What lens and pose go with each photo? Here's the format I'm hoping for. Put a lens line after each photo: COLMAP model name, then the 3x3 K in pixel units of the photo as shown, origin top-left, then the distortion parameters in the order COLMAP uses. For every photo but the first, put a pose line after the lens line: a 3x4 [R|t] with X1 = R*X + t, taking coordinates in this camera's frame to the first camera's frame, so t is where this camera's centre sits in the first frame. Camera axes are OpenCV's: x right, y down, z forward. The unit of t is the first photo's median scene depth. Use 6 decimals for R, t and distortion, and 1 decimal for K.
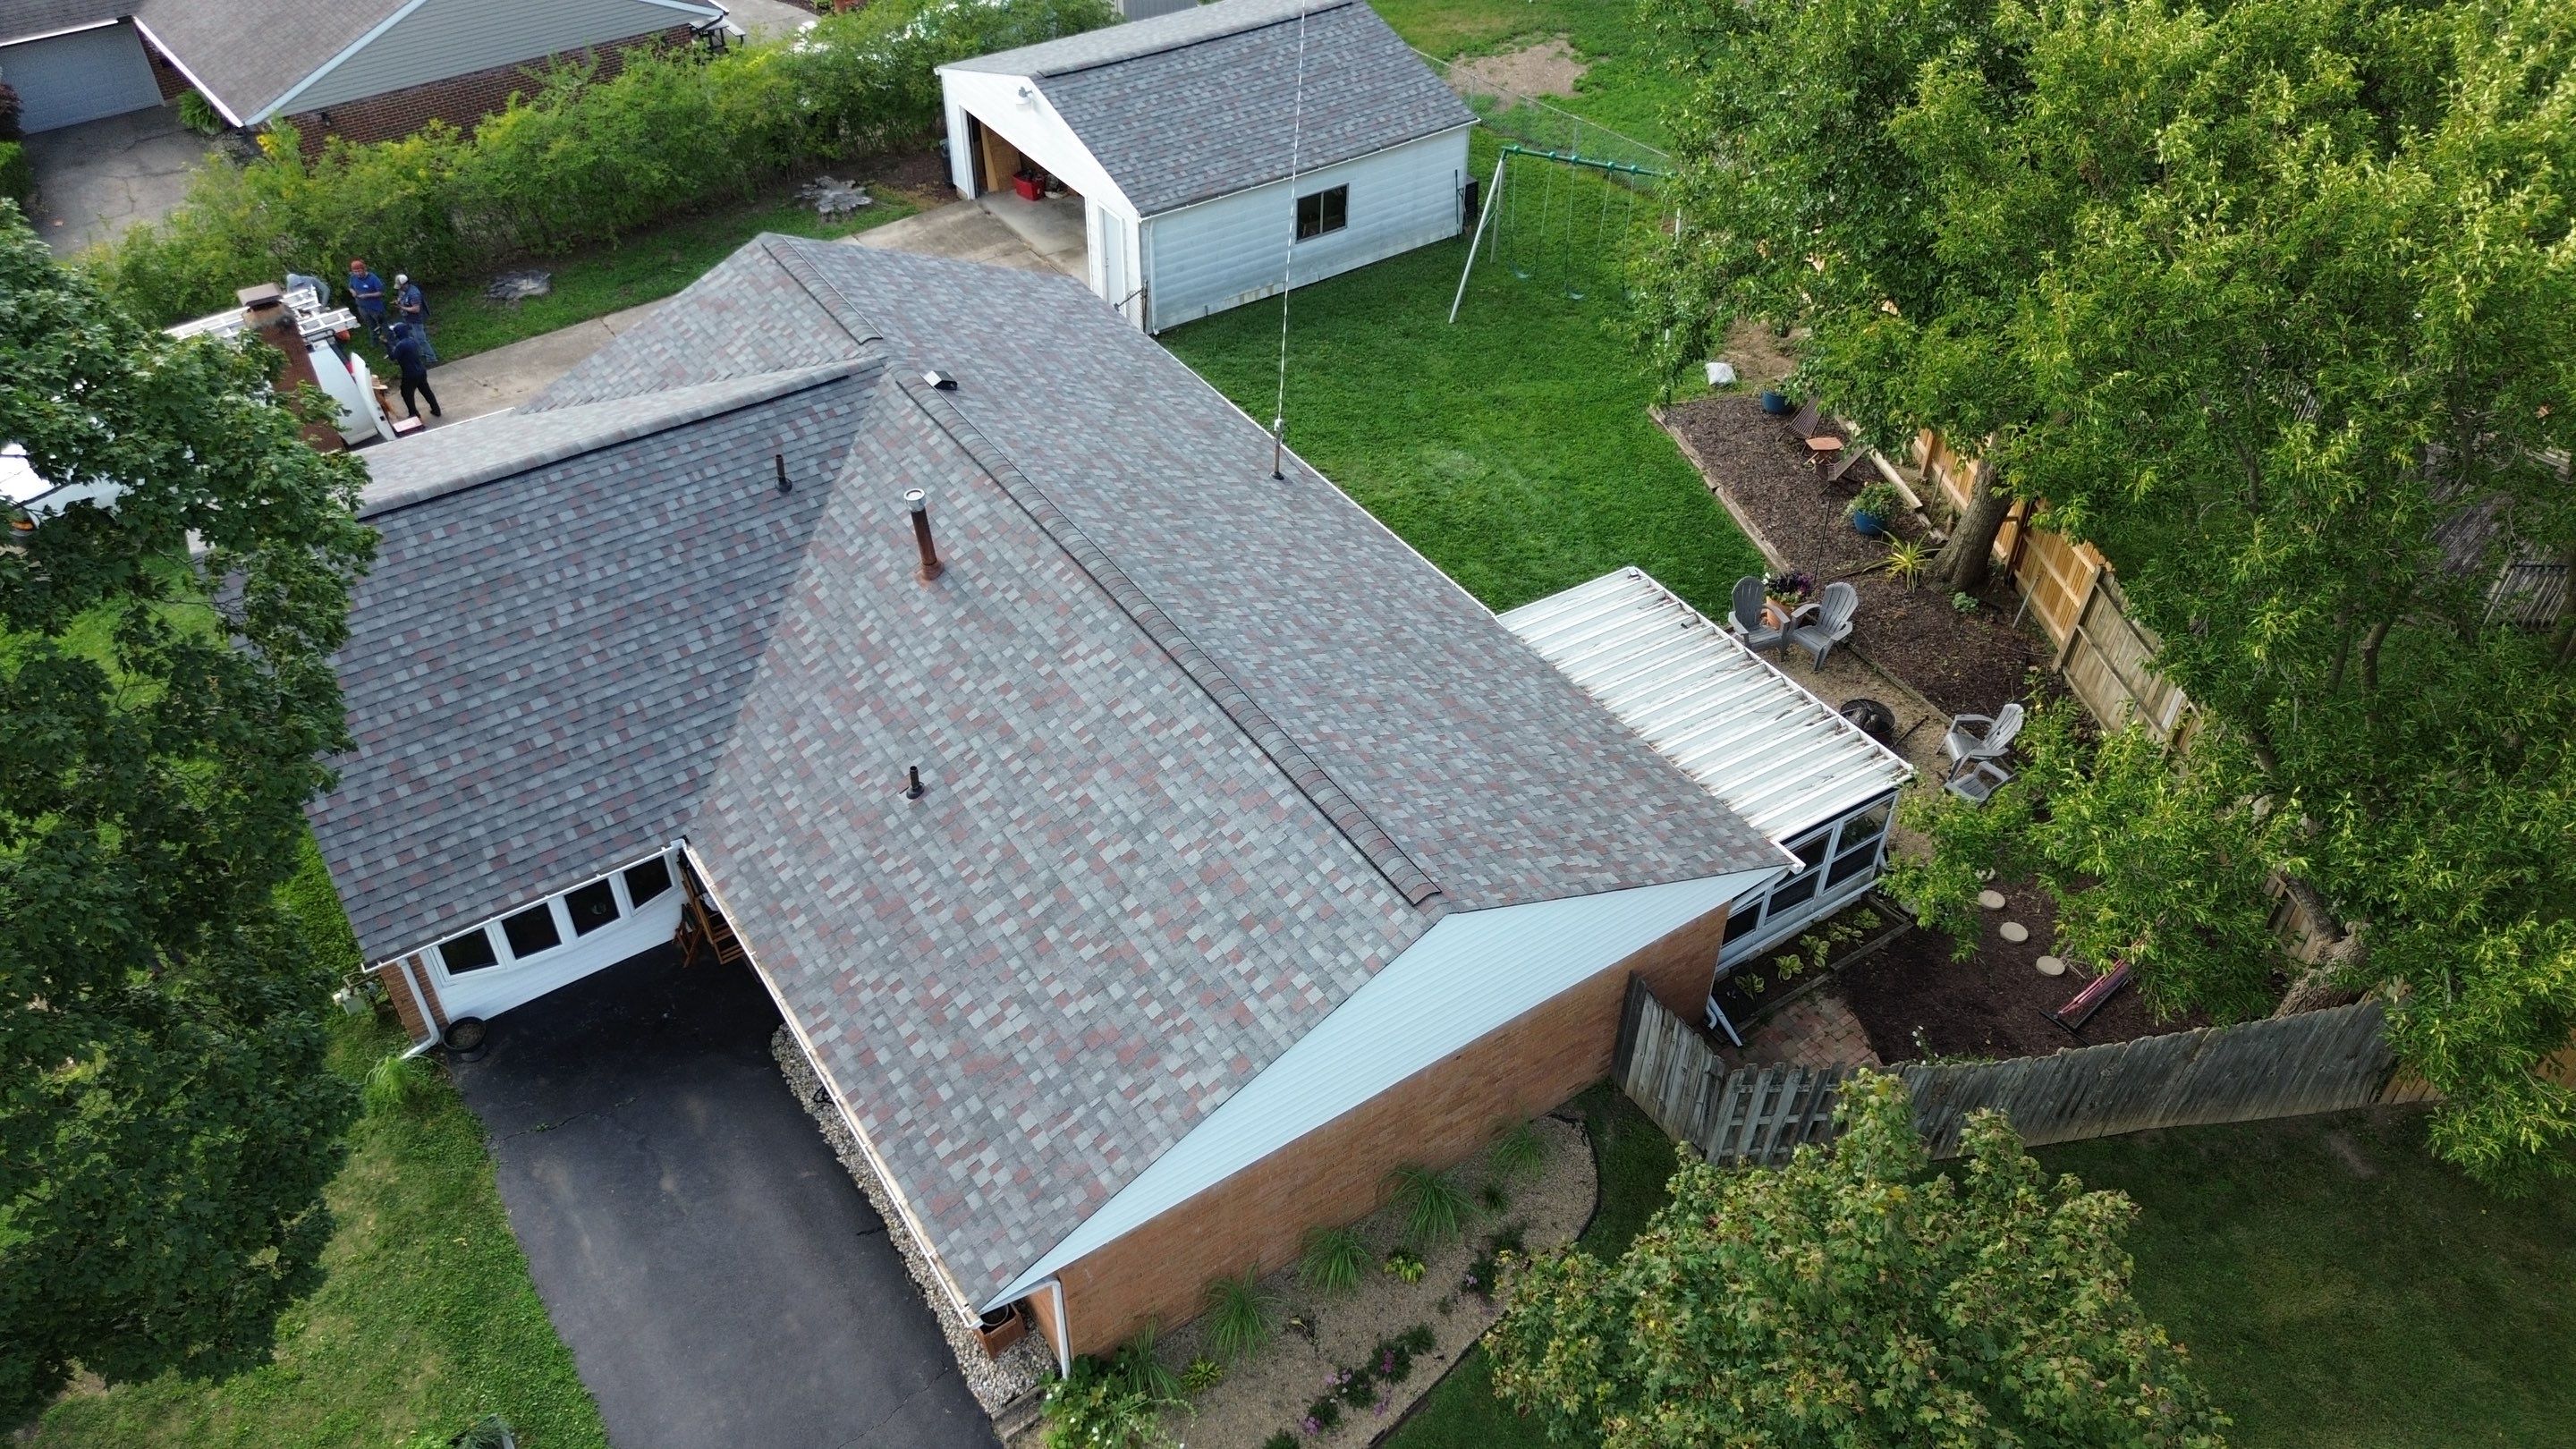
lens RADIAL K [[1841.8, 0, 1297.3], [0, 1841.8, 727.5], [0, 0, 1]] dist [0.048546, -0.033721]
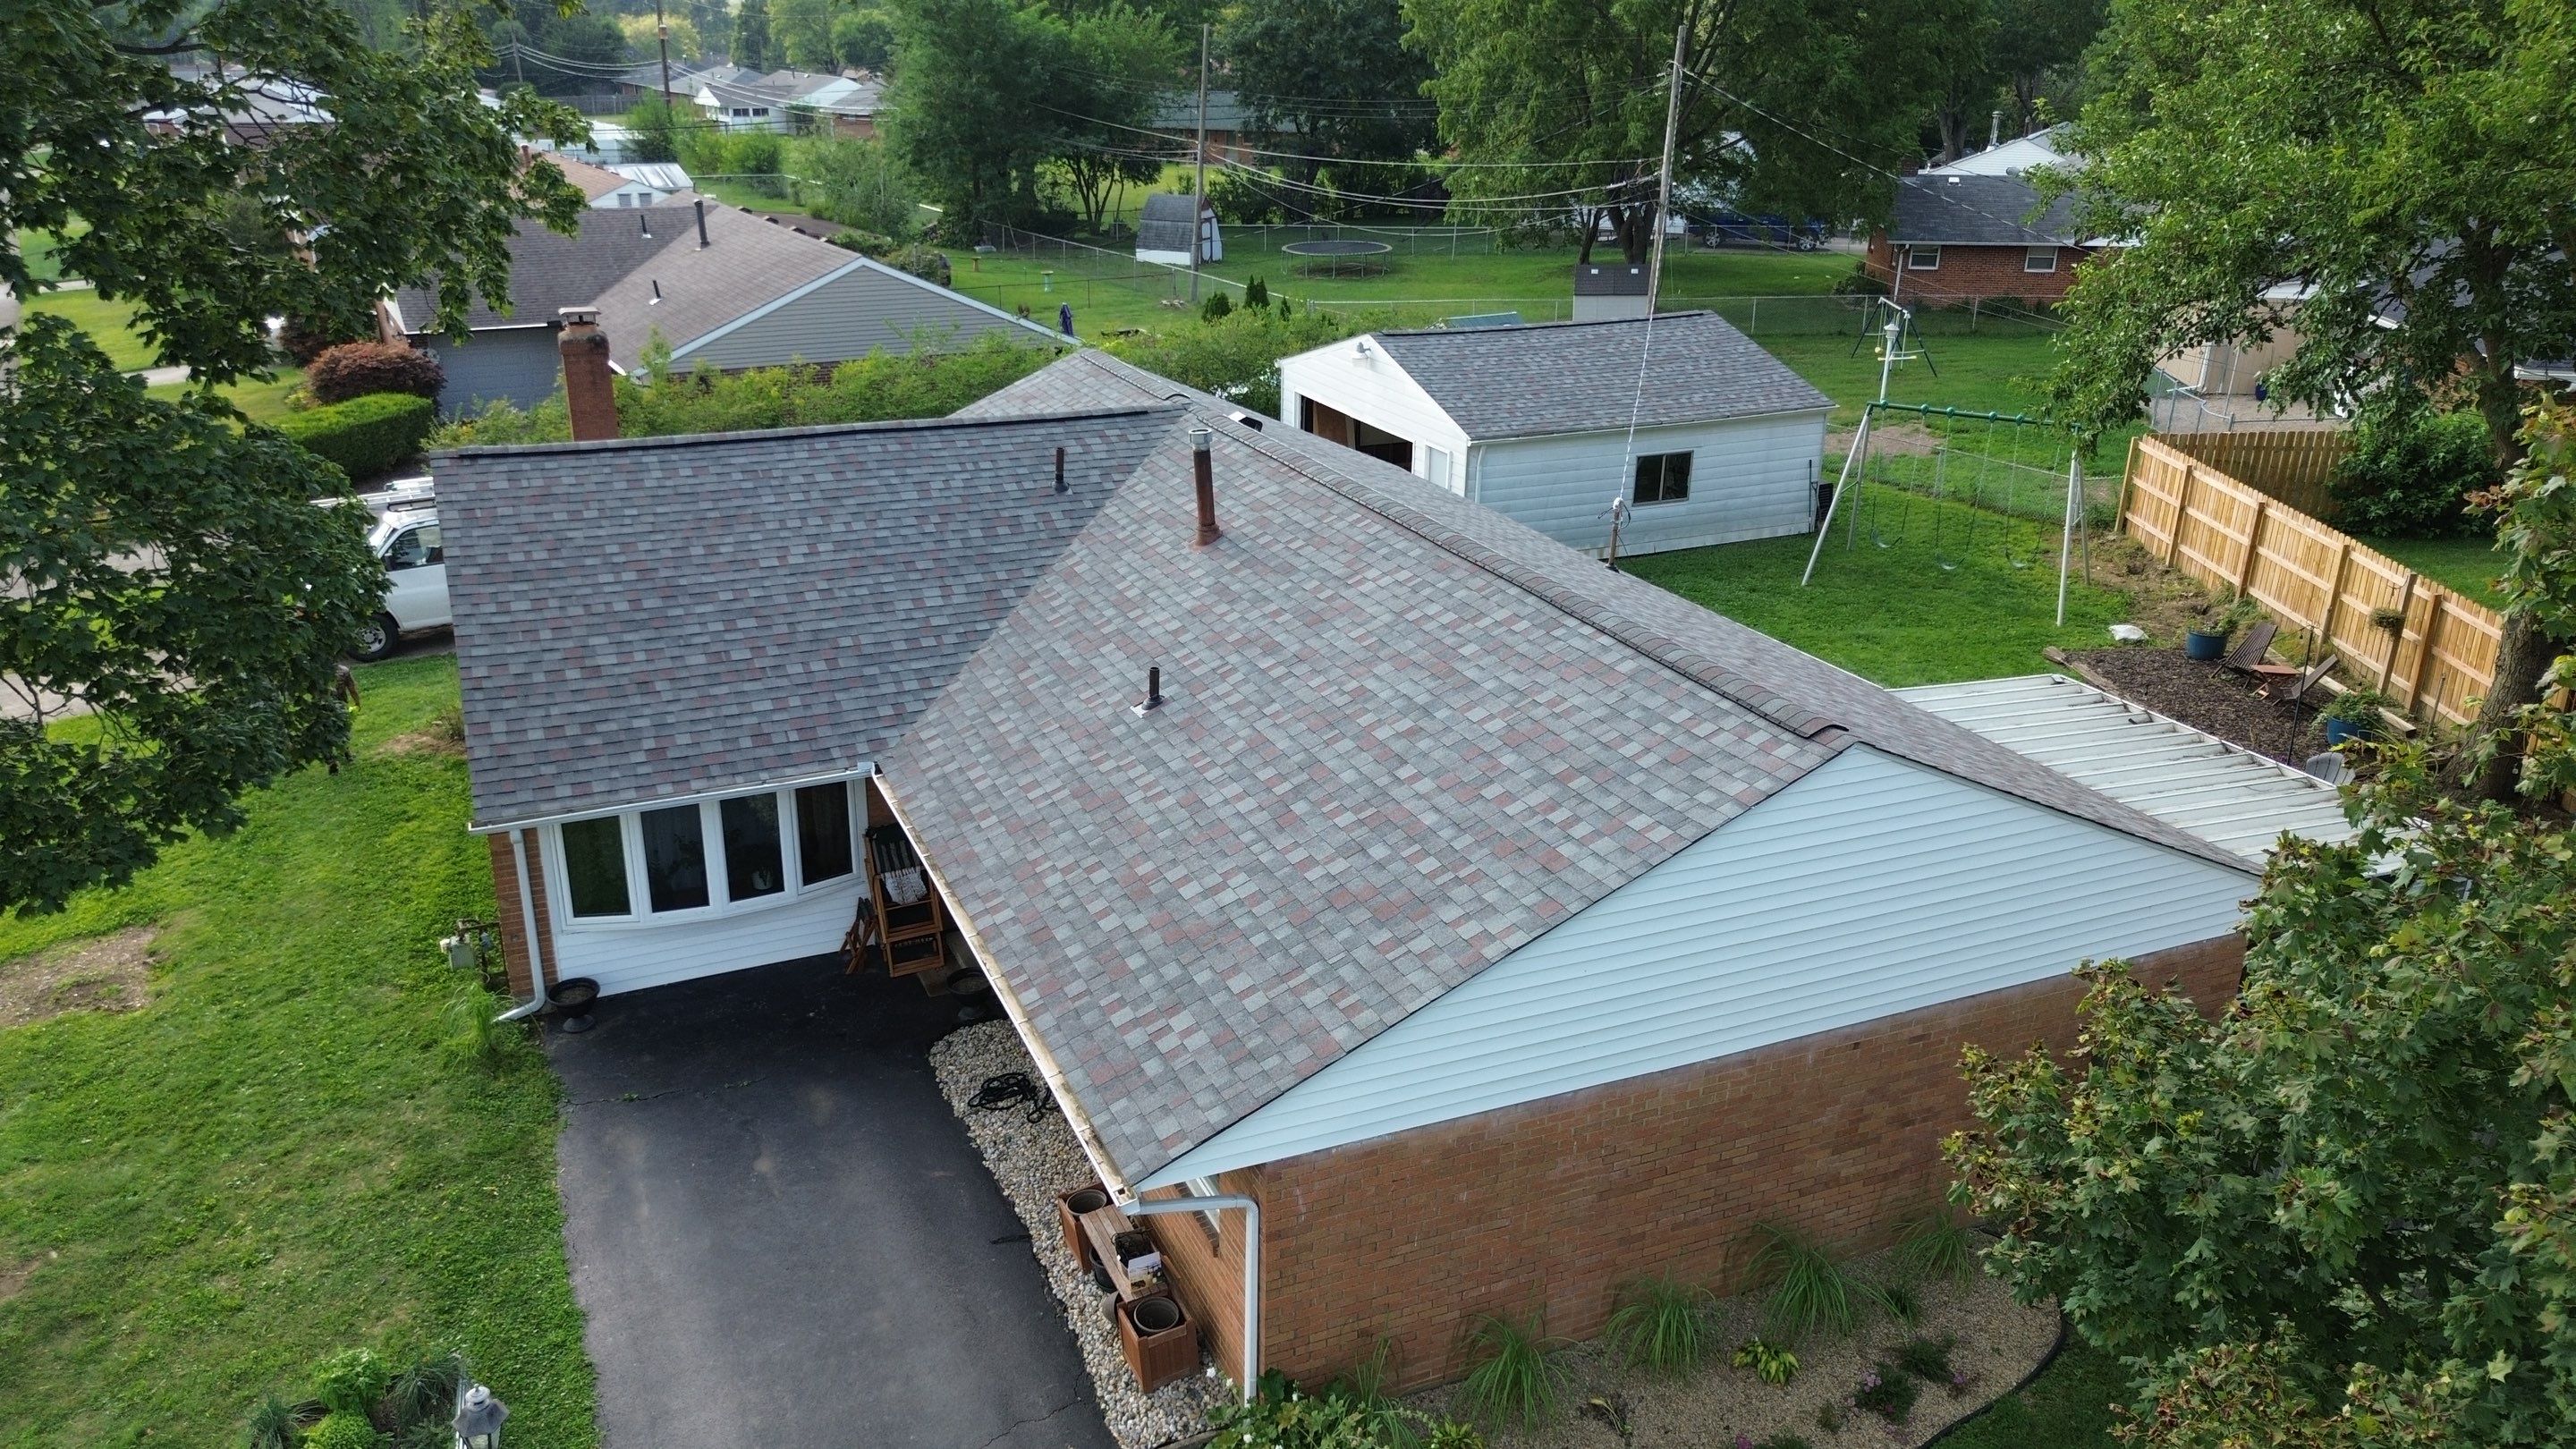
lens RADIAL K [[1841.5, 0, 1292.6], [0, 1841.5, 713.9], [0, 0, 1]] dist [0.106576, -0.124611]
pose [[0.983694, 0.065332, -0.167567, -0.011416], [-0.117056, 0.939916, -0.320712, 0.300363], [0.136546, 0.335097, 0.932237, 0.264301]]
